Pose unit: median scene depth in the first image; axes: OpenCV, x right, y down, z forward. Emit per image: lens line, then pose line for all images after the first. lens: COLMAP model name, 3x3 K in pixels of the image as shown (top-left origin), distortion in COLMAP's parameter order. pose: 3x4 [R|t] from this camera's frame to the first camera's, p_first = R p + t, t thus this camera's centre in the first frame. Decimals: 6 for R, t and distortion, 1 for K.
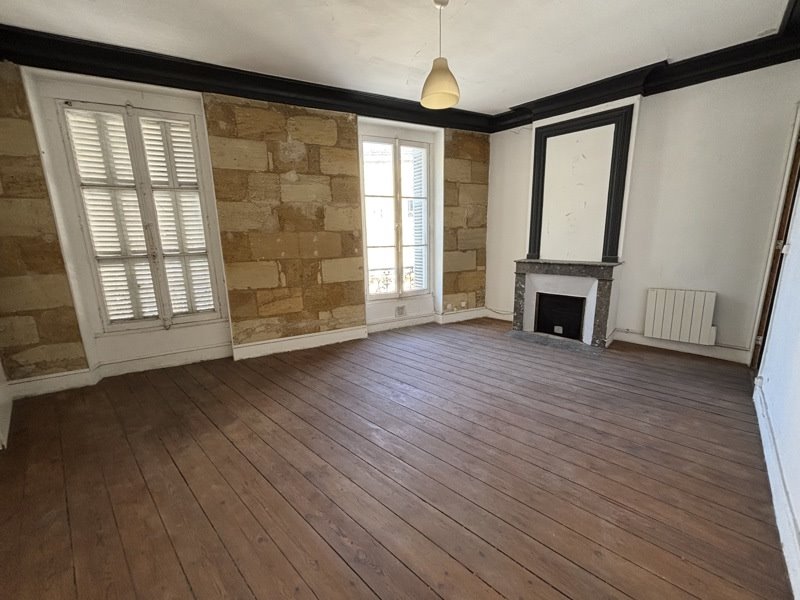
lens RADIAL K [[327.3, 0, 400.0], [0, 327.3, 300.0], [0, 0, 1]] dist [0.003597, 0.000313]
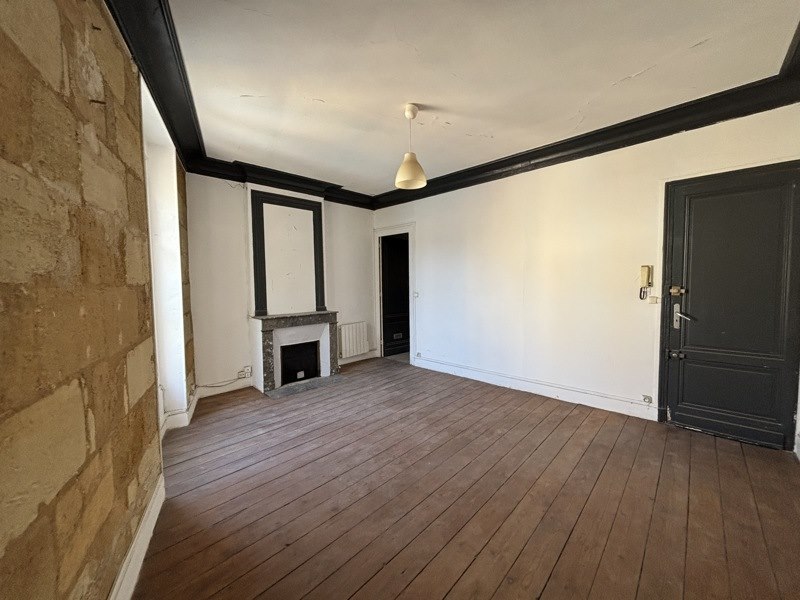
lens RADIAL K [[327.3, 0, 400.0], [0, 327.3, 300.0], [0, 0, 1]] dist [0.003597, 0.000313]
pose [[-0.010399, -0.032665, 0.999412, -0.671059], [0.215248, 0.975963, 0.034138, -0.132355], [-0.976504, 0.215476, -0.003118, 0.671033]]
